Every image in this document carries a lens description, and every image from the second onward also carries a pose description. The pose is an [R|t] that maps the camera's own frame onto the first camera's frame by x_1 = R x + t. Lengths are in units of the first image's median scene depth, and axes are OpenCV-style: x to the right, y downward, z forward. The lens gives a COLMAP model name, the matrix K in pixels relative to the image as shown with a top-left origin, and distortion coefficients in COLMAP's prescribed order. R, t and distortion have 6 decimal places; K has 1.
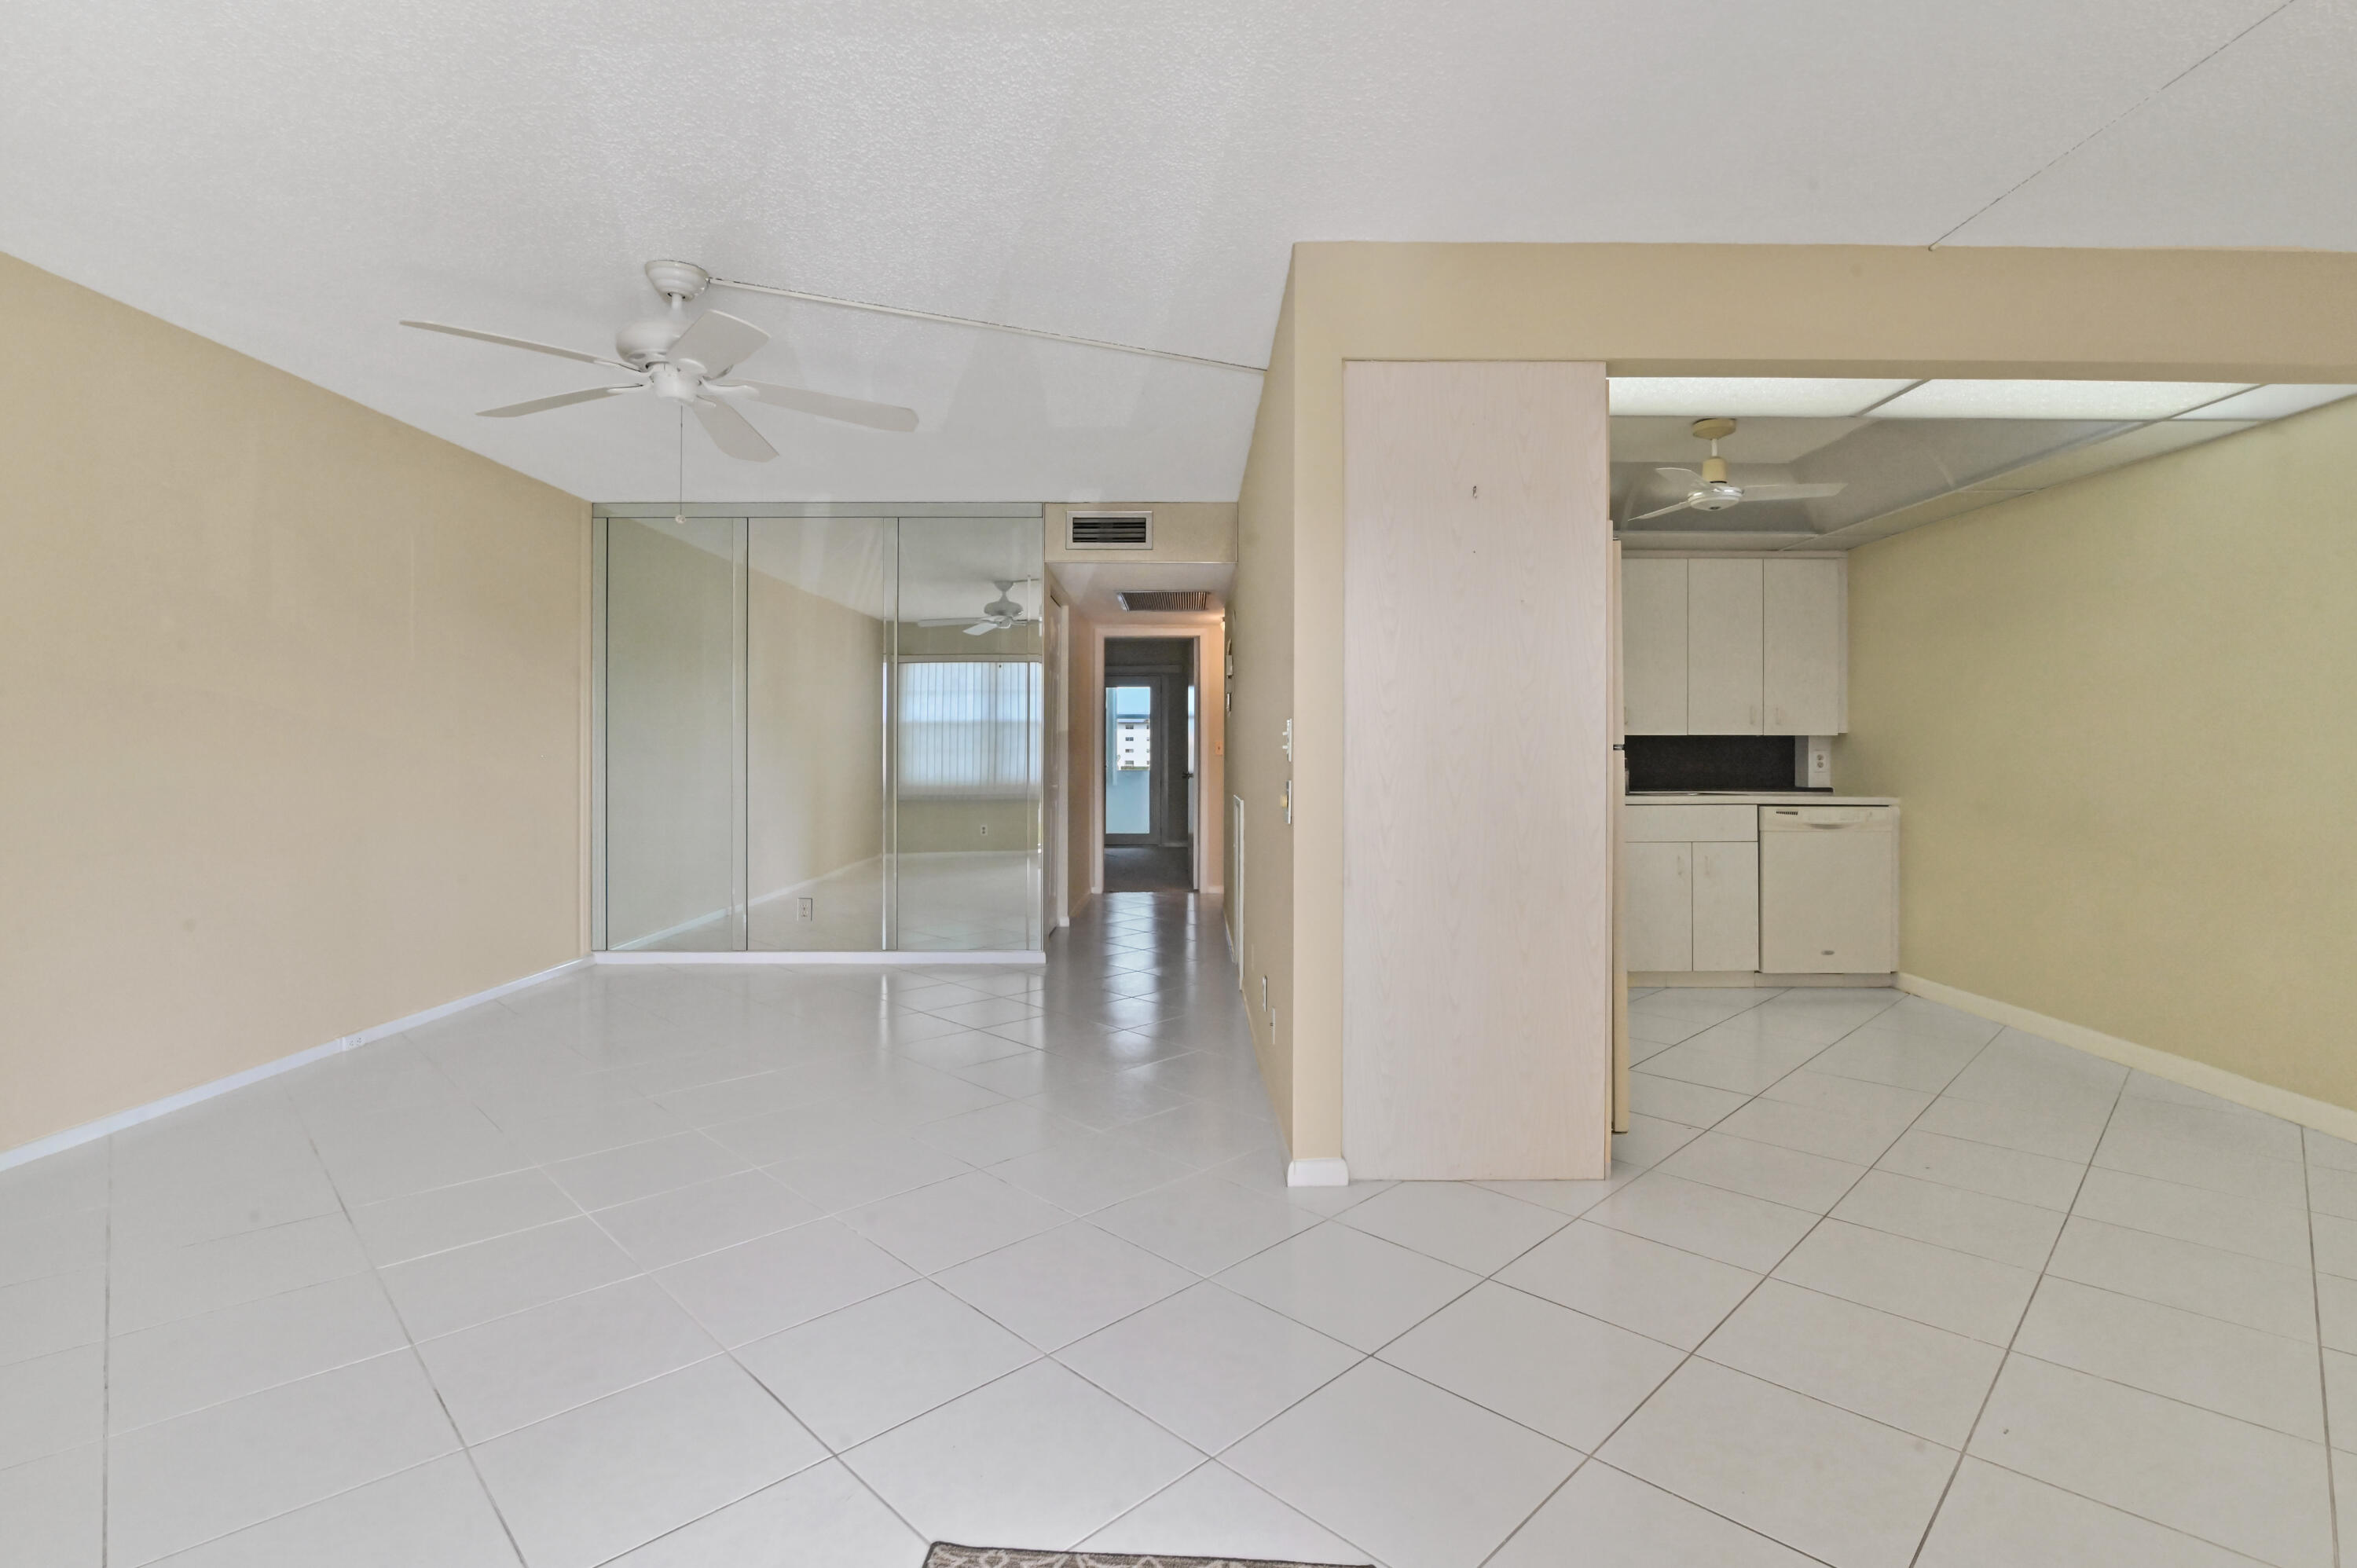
lens RADIAL K [[1096.1, 0, 1180.5], [0, 1096.1, 757.0], [0, 0, 1]] dist [-0.019302, 0.001111]
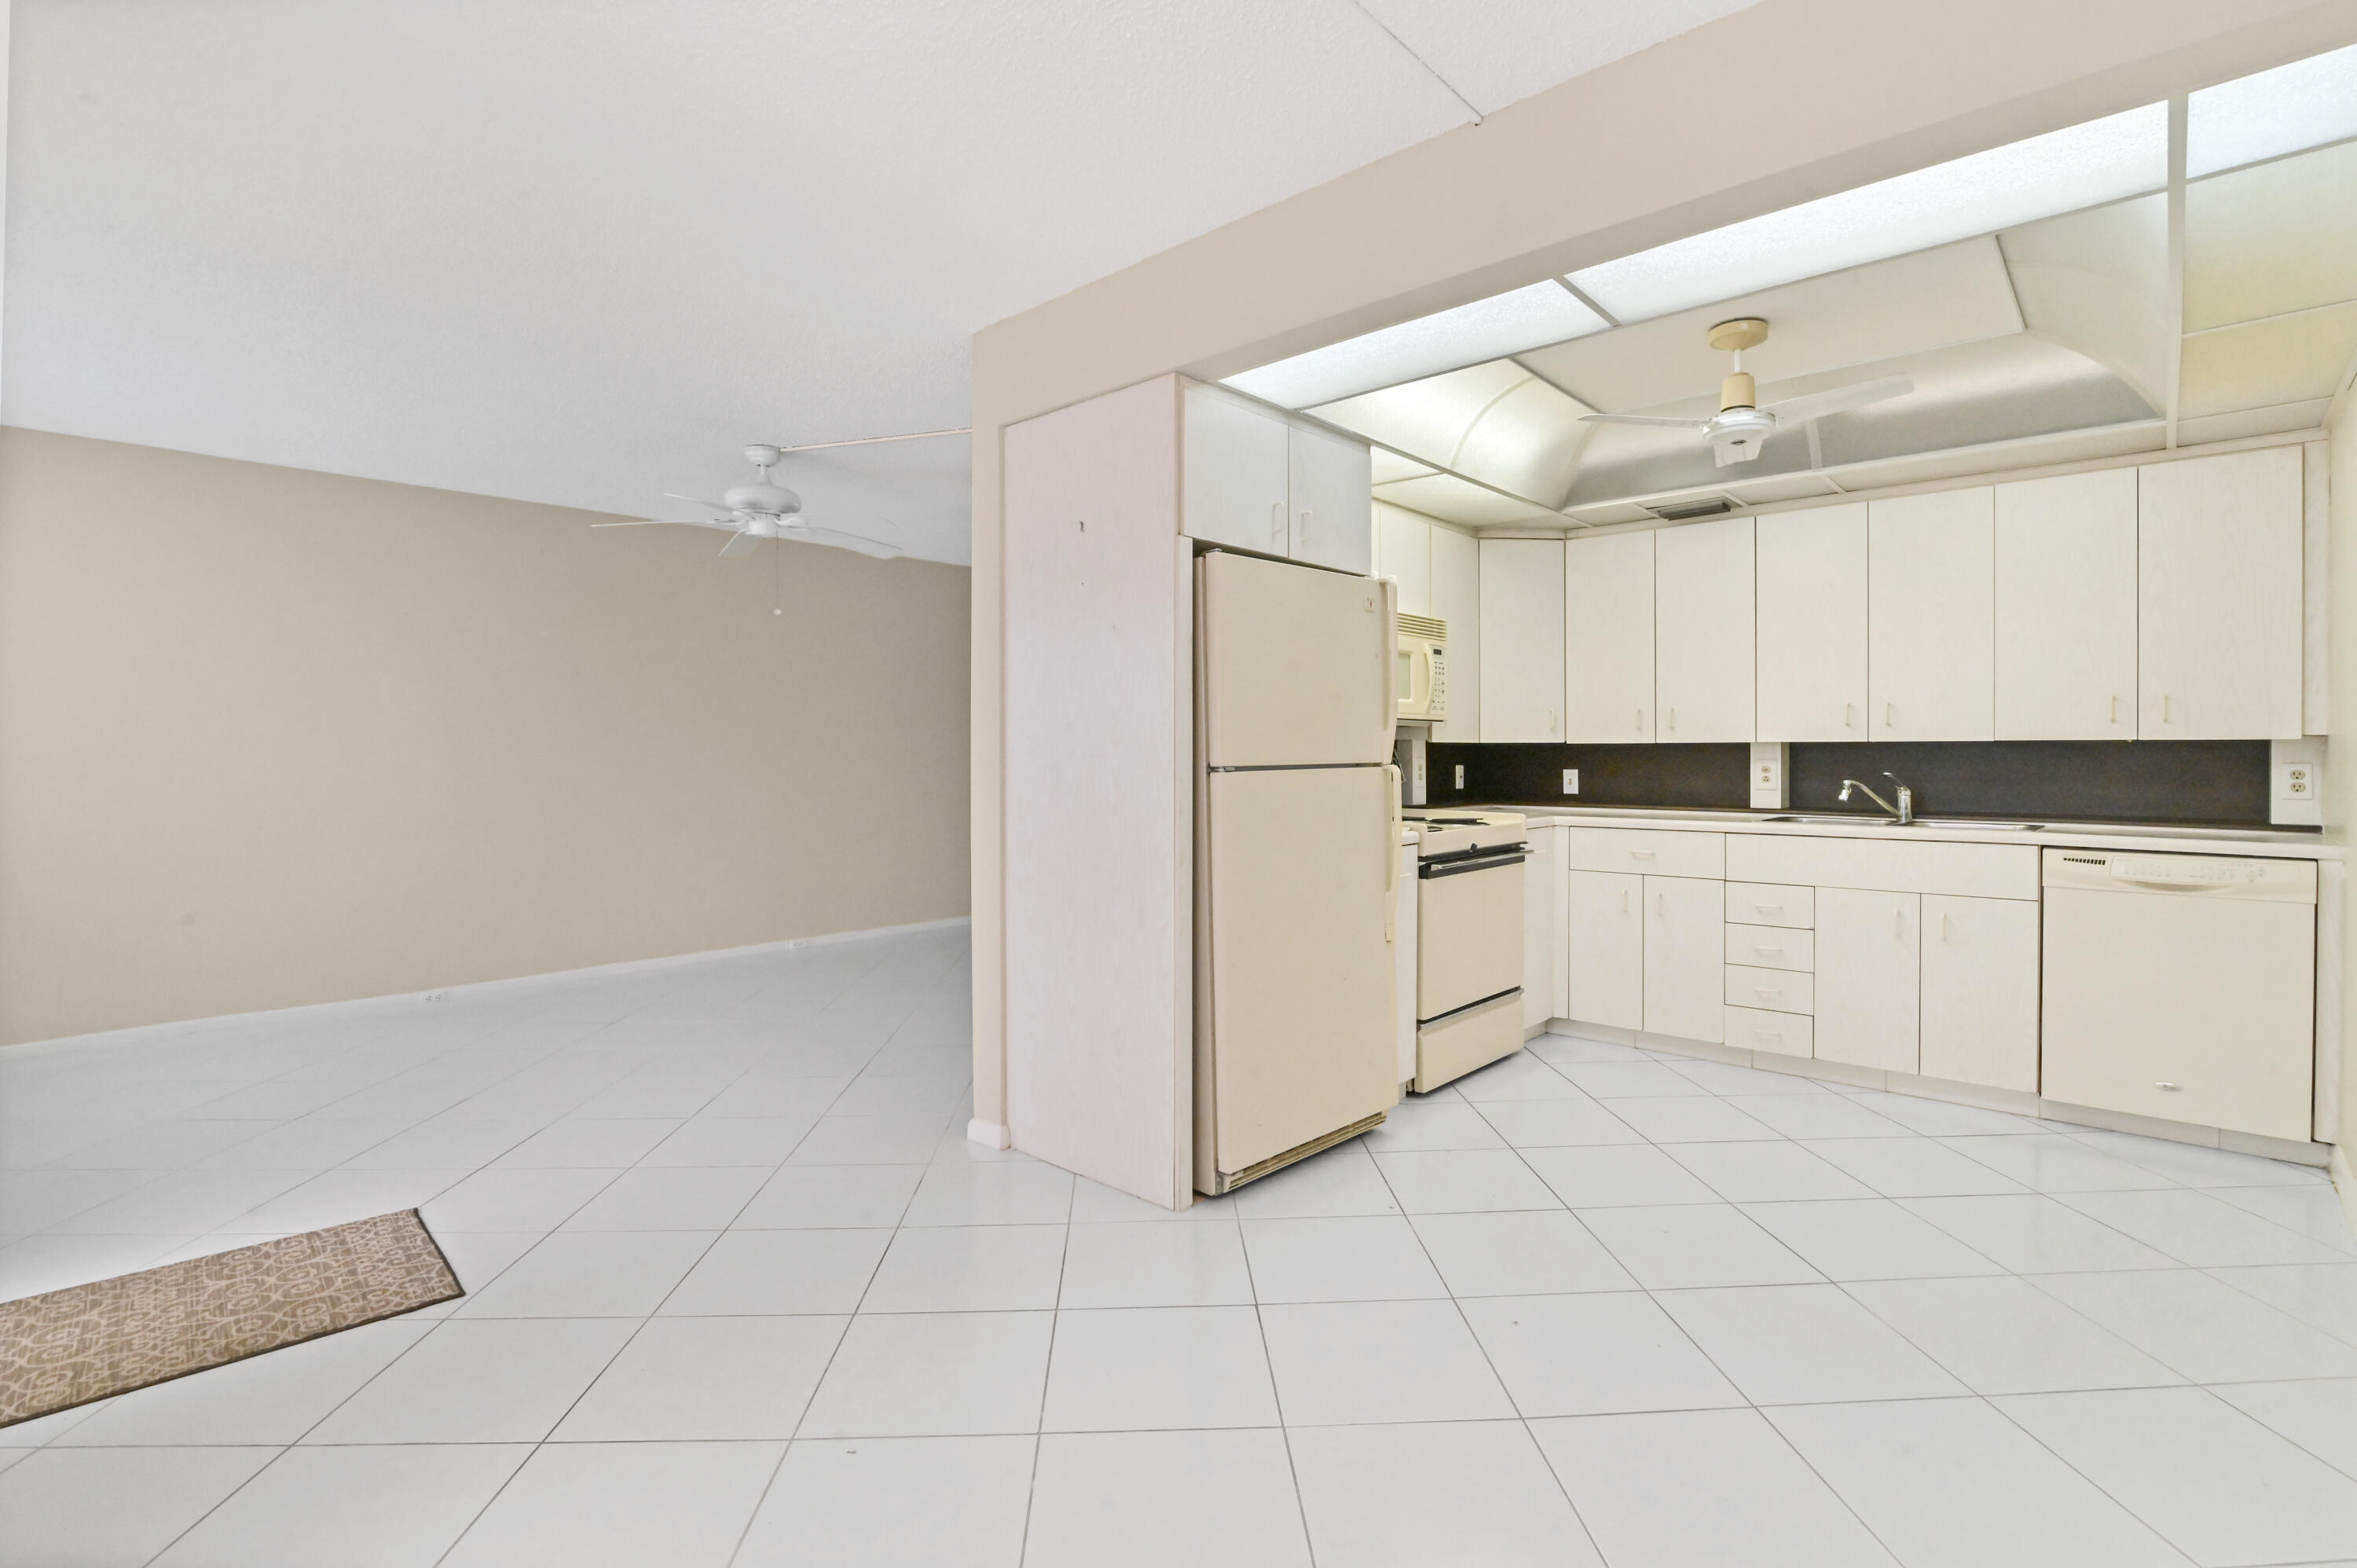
lens RADIAL K [[1096.1, 0, 1180.5], [0, 1096.1, 757.0], [0, 0, 1]] dist [-0.019302, 0.001111]
pose [[0.737006, 0.000580, -0.675886, 0.572814], [-0.001223, 0.999999, -0.000475, -0.009115], [0.675885, 0.001177, 0.737006, 0.152981]]
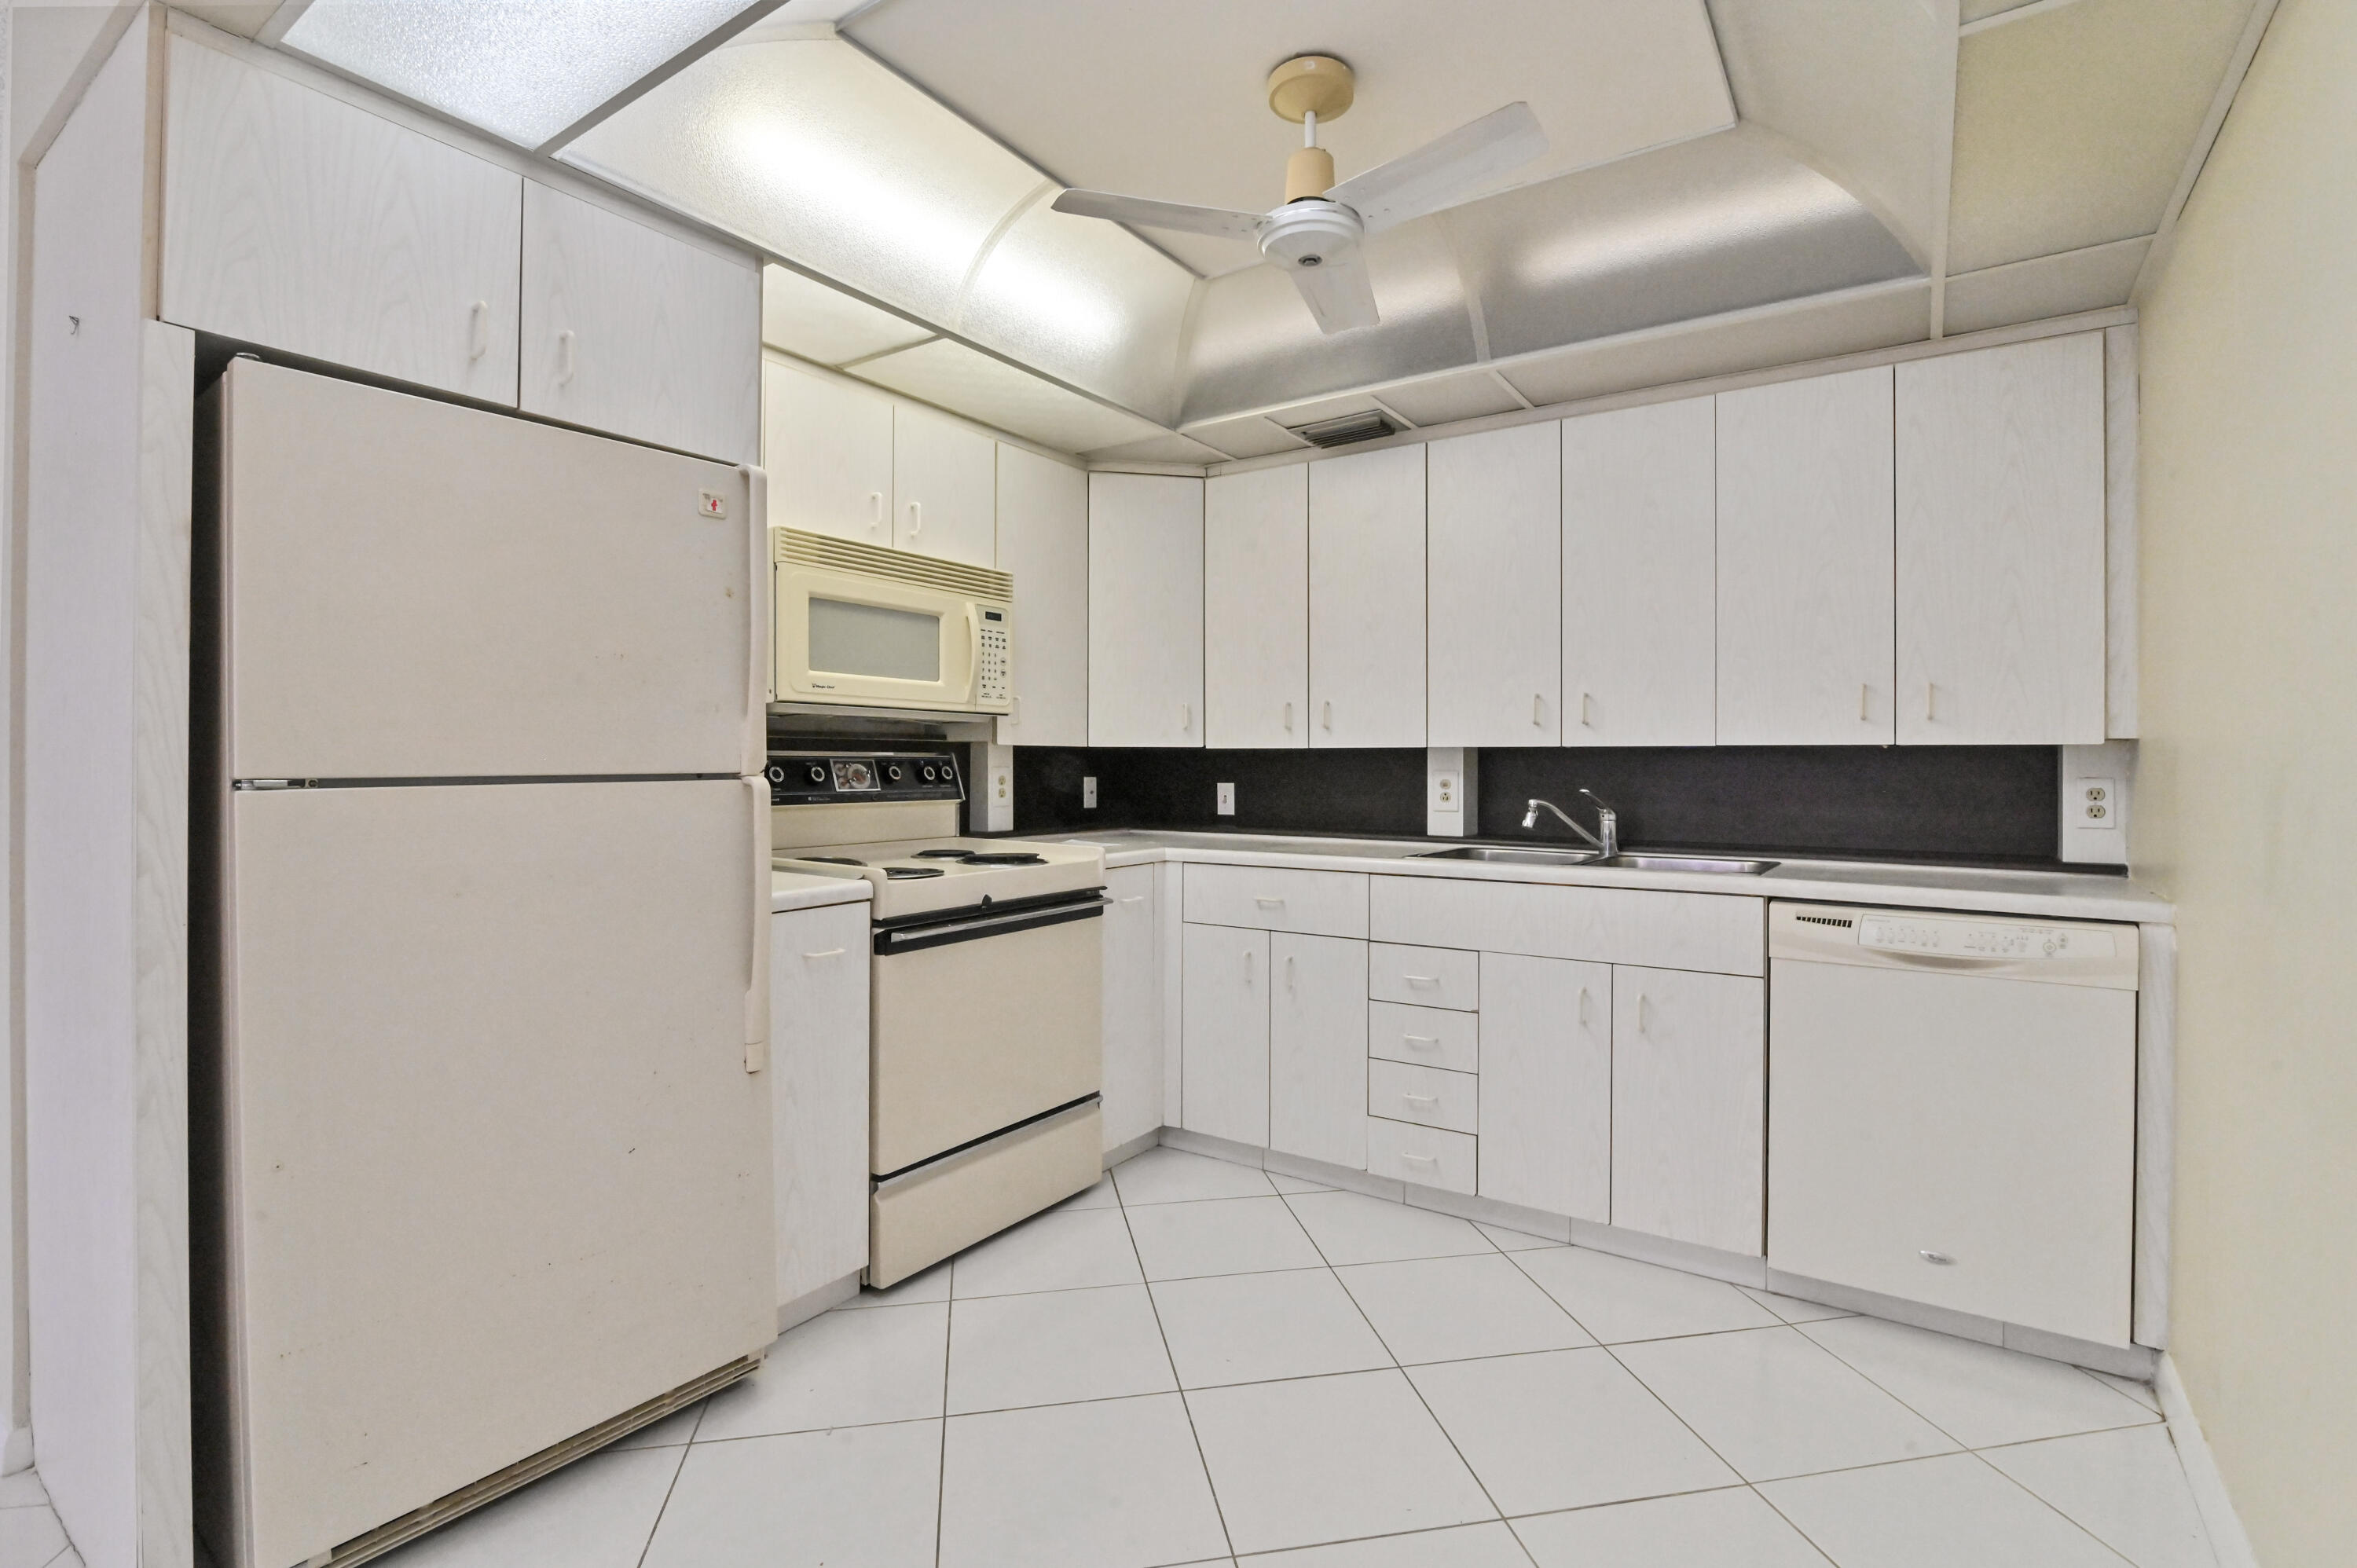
lens RADIAL K [[1096.1, 0, 1180.5], [0, 1096.1, 757.0], [0, 0, 1]] dist [-0.019302, 0.001111]
pose [[0.825054, -0.001367, -0.565052, 0.568567], [-0.005481, 0.999931, -0.010422, -0.008690], [0.565027, 0.011696, 0.824990, 0.467893]]
